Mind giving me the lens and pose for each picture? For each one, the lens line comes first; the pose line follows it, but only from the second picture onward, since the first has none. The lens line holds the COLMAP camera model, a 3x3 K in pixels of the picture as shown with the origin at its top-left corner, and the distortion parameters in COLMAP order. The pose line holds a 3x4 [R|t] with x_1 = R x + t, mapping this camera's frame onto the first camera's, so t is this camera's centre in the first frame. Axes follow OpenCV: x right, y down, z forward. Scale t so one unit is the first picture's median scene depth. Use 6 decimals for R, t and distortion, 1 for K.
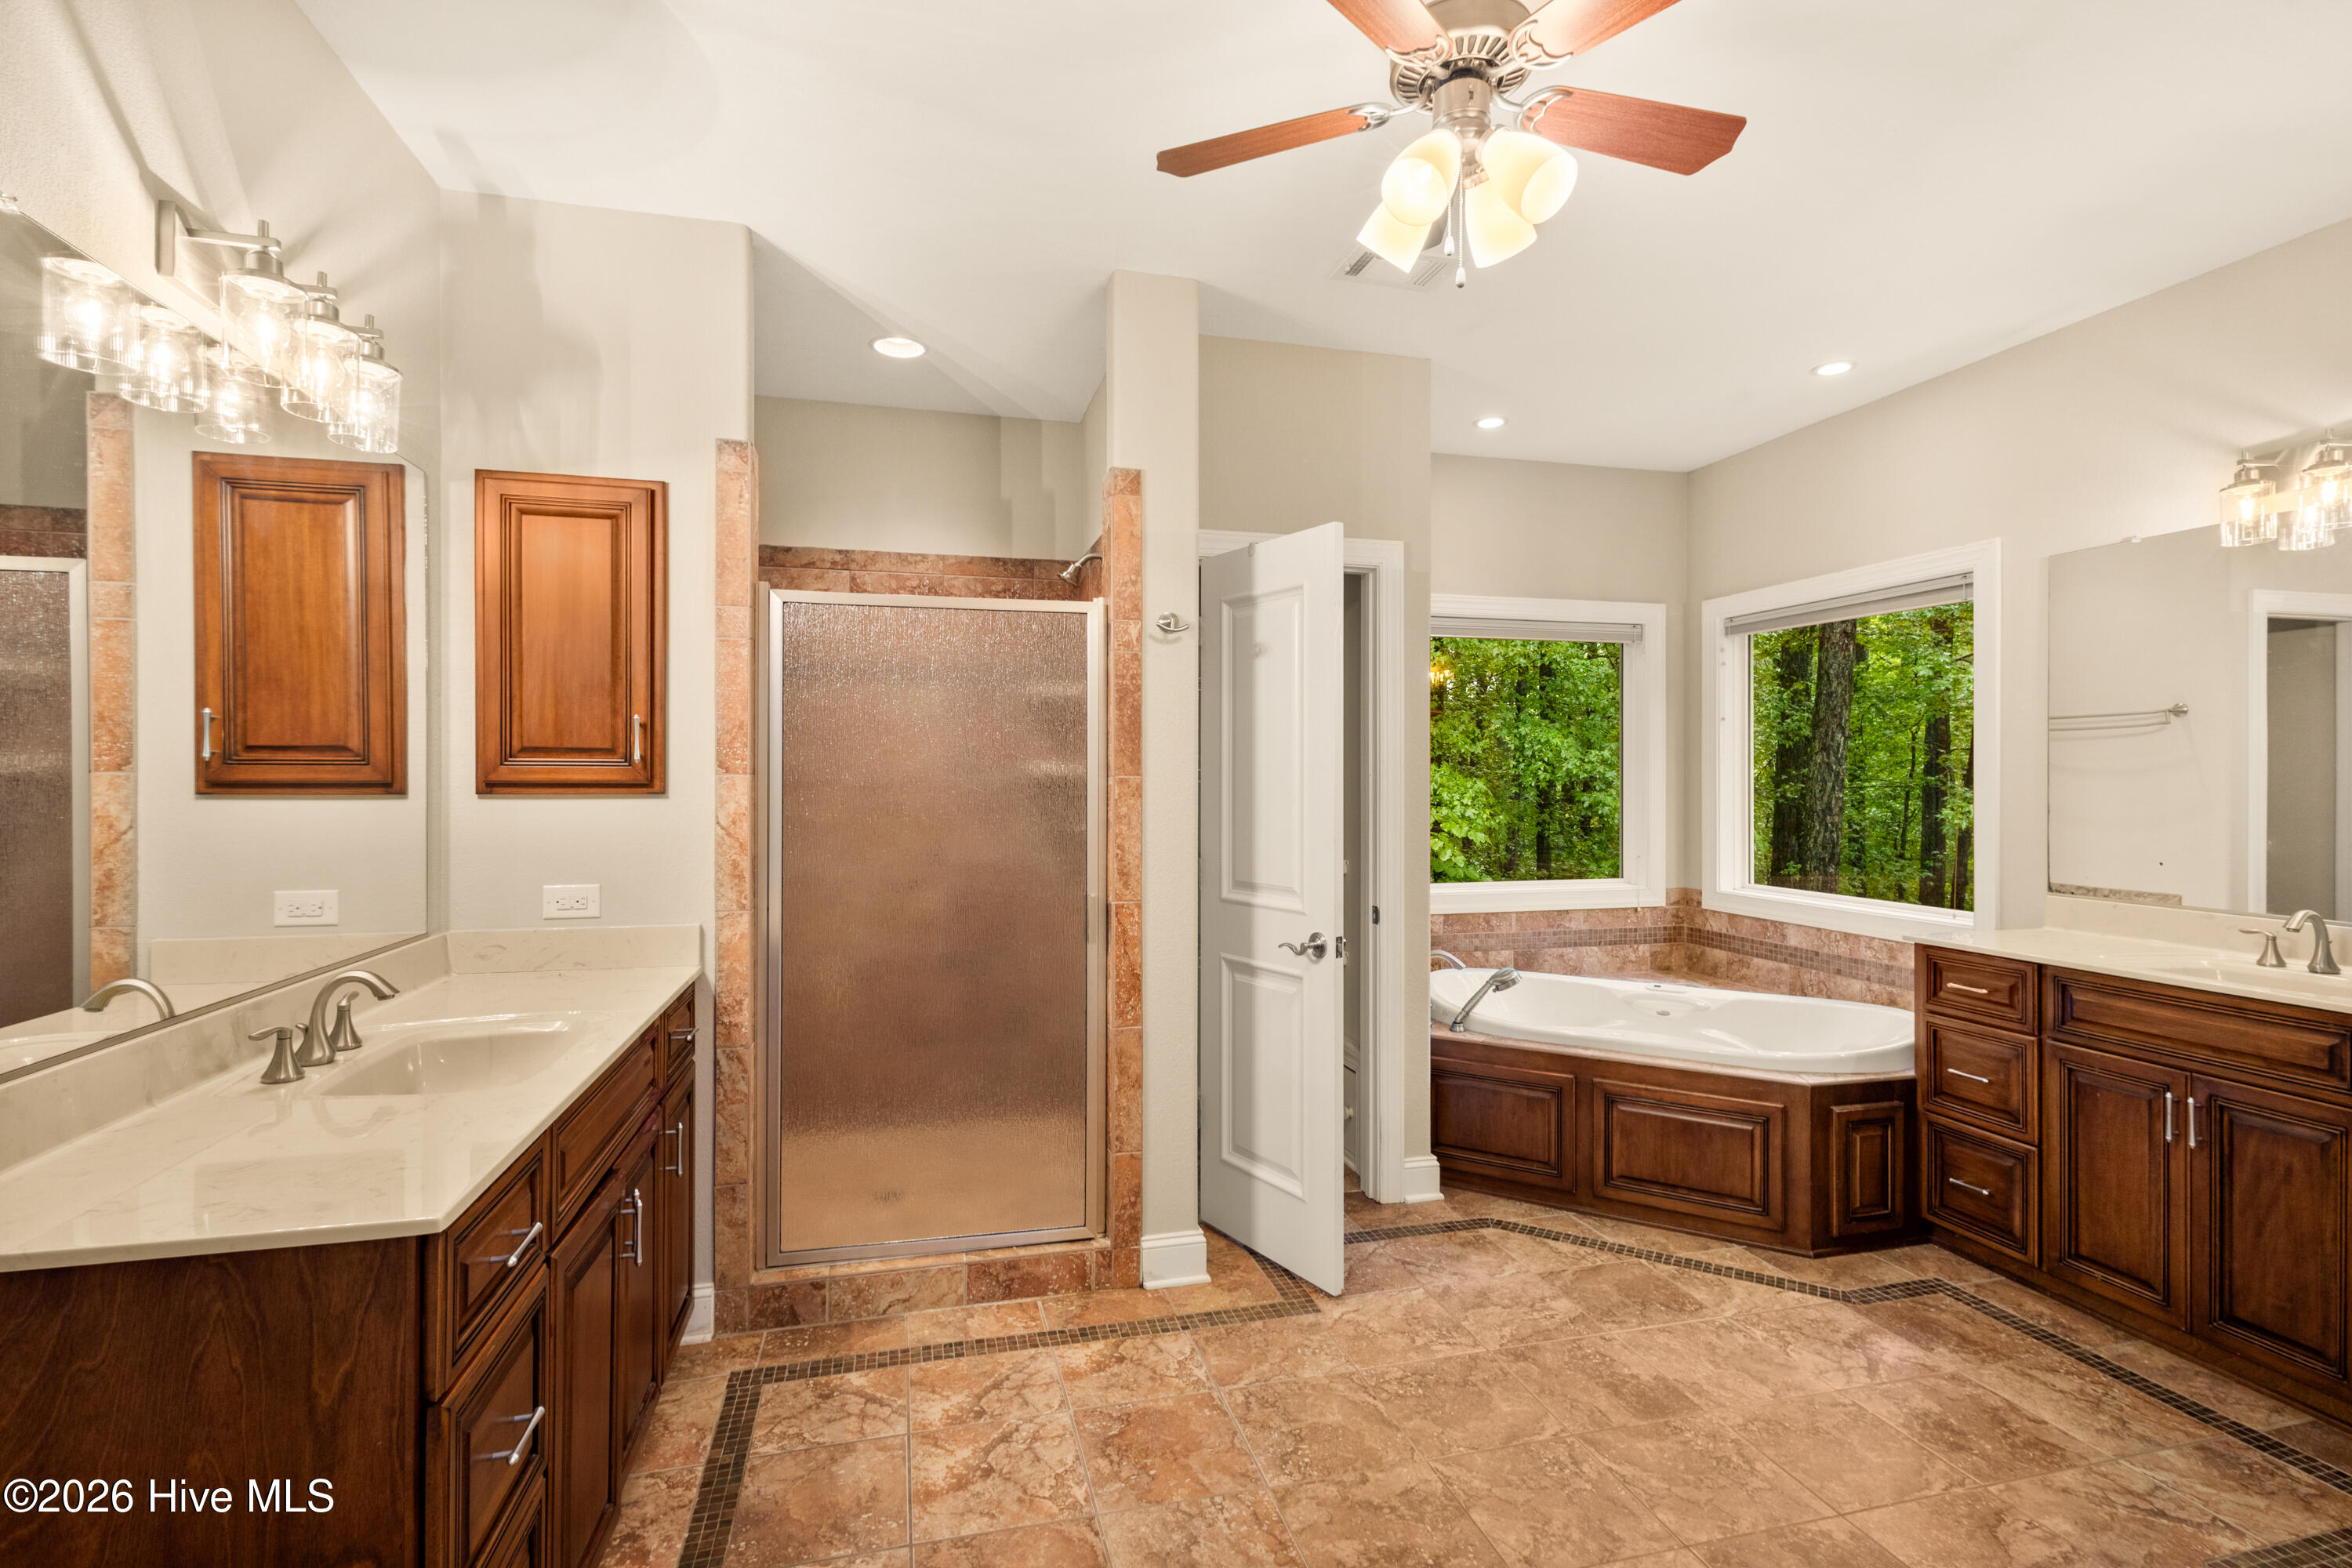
lens RADIAL K [[1096.9, 0, 1184.2], [0, 1096.9, 783.1], [0, 0, 1]] dist [0.012125, -0.003756]
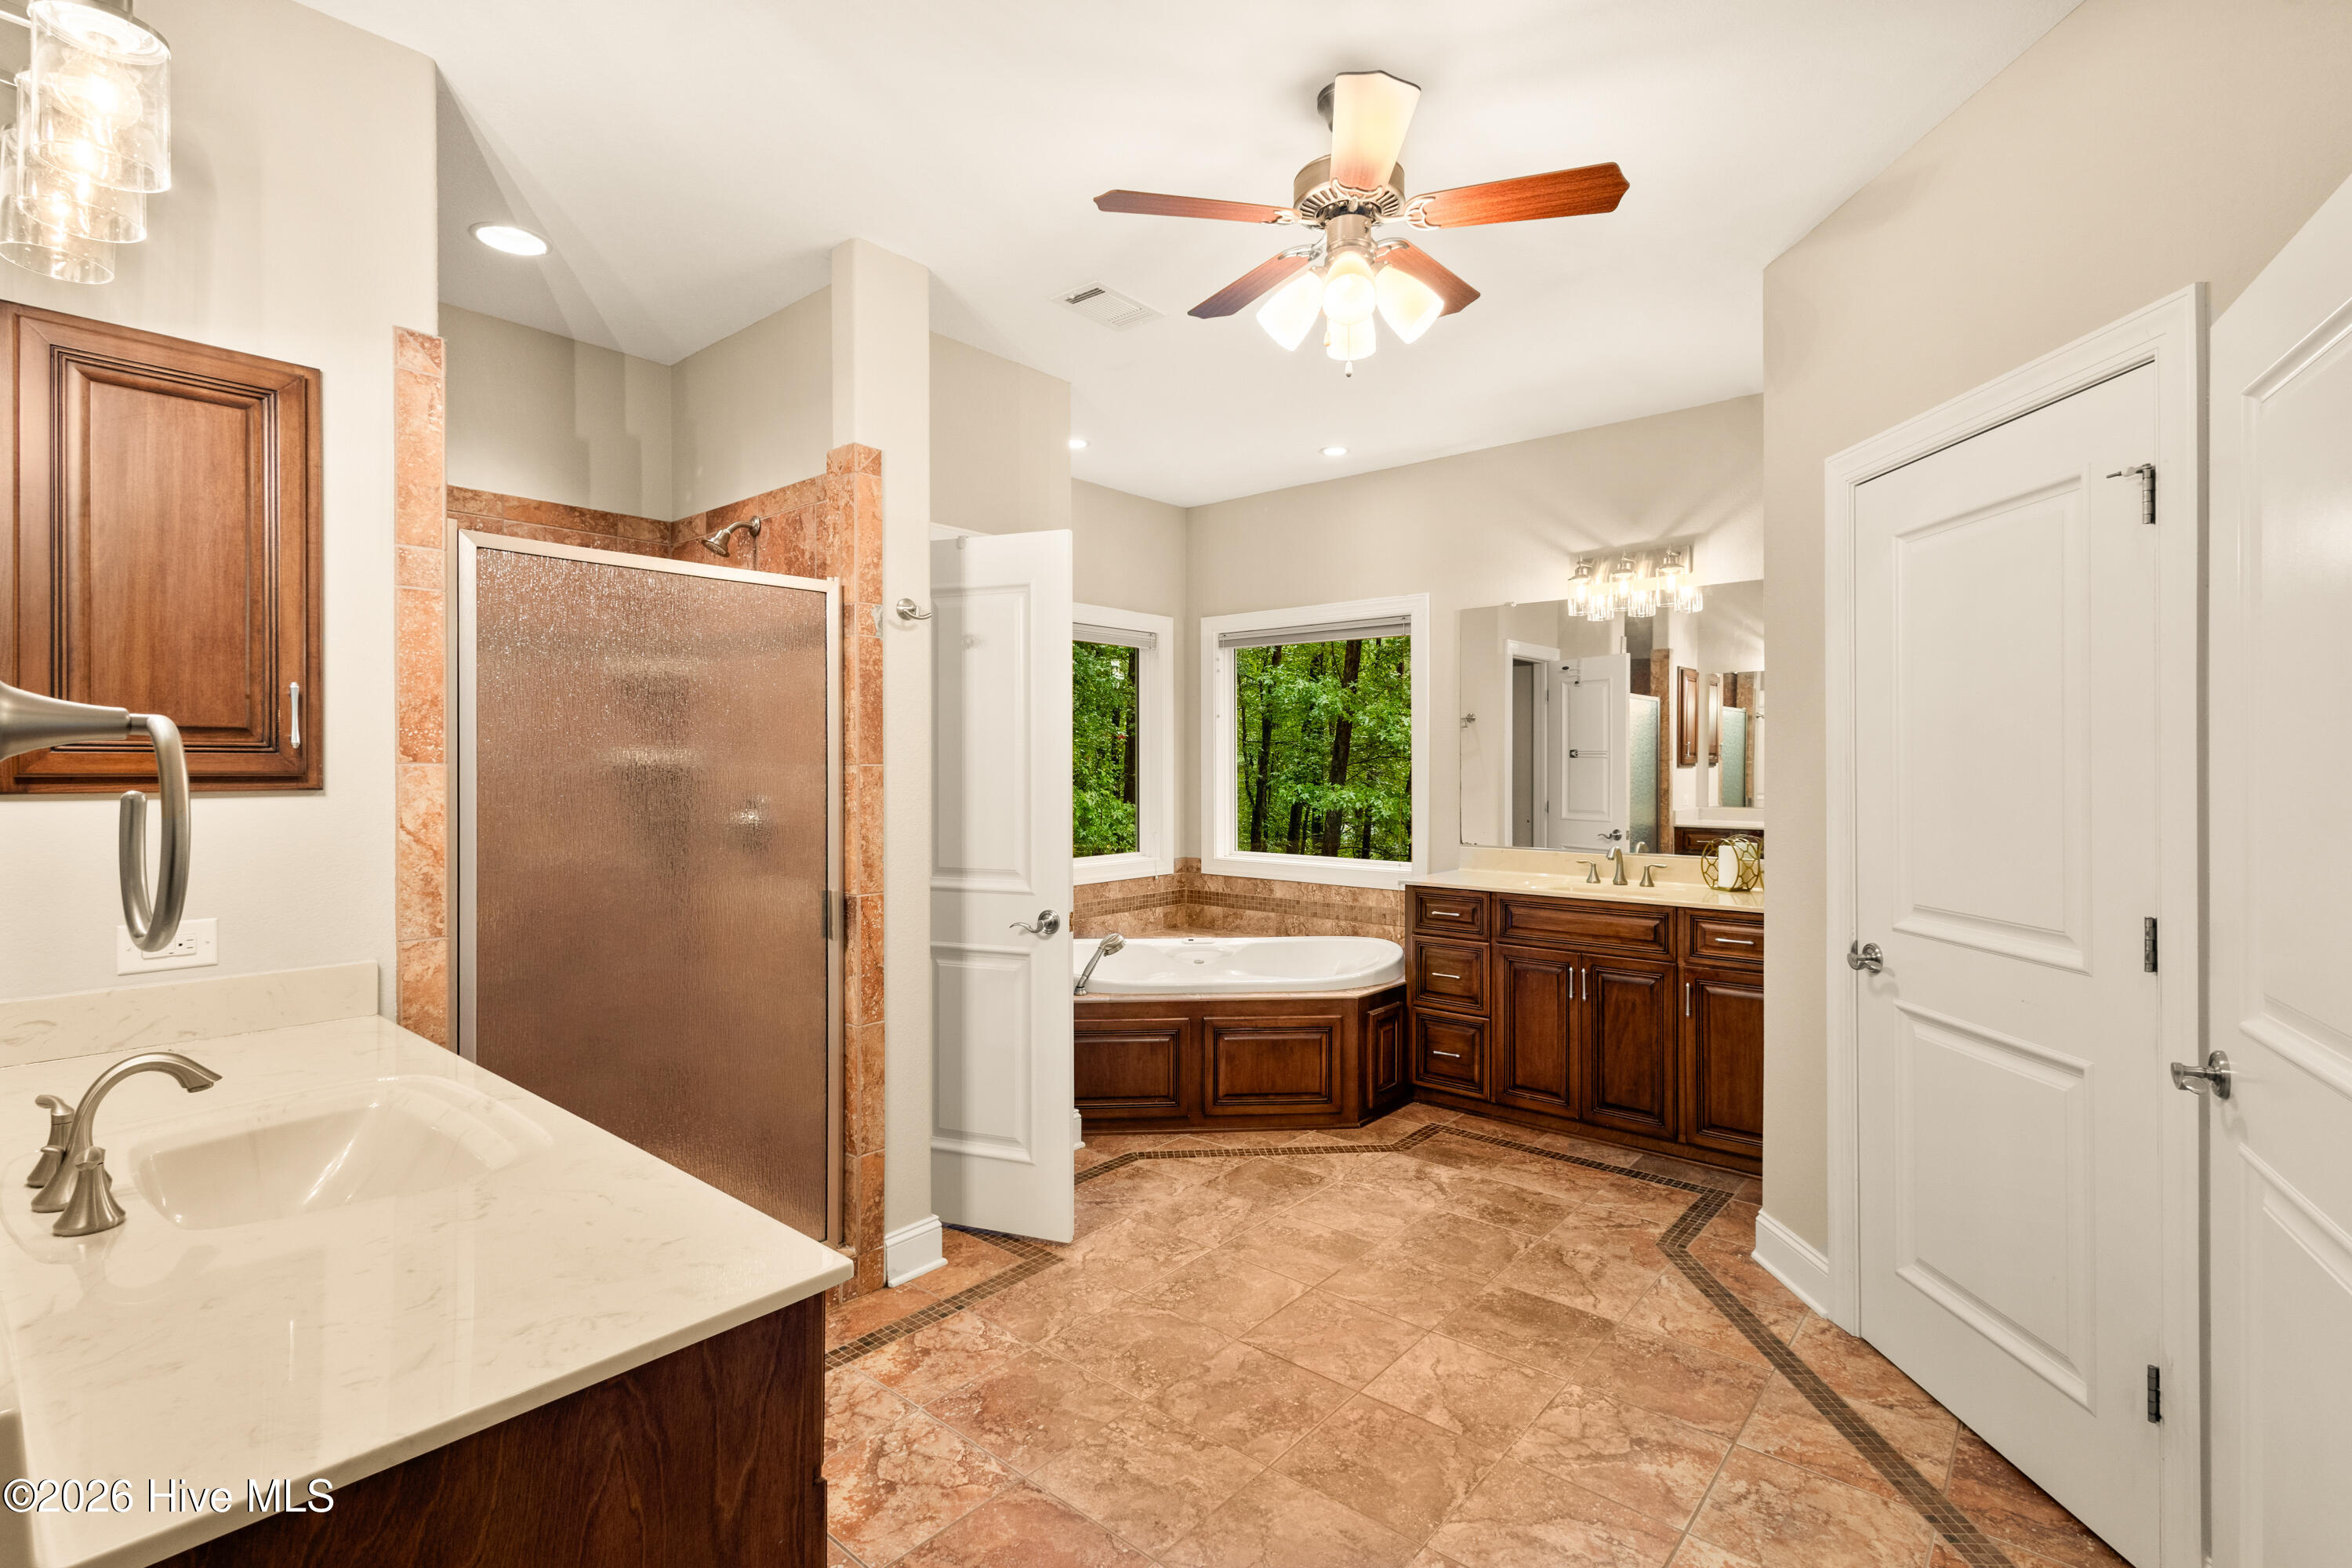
lens RADIAL K [[1096.9, 0, 1187.0], [0, 1096.9, 774.5], [0, 0, 1]] dist [0.012125, -0.003756]
pose [[0.817032, -0.007244, 0.576547, -0.383845], [0.004948, 0.999972, 0.005553, -0.001599], [-0.576571, -0.001684, 0.817045, 0.046558]]
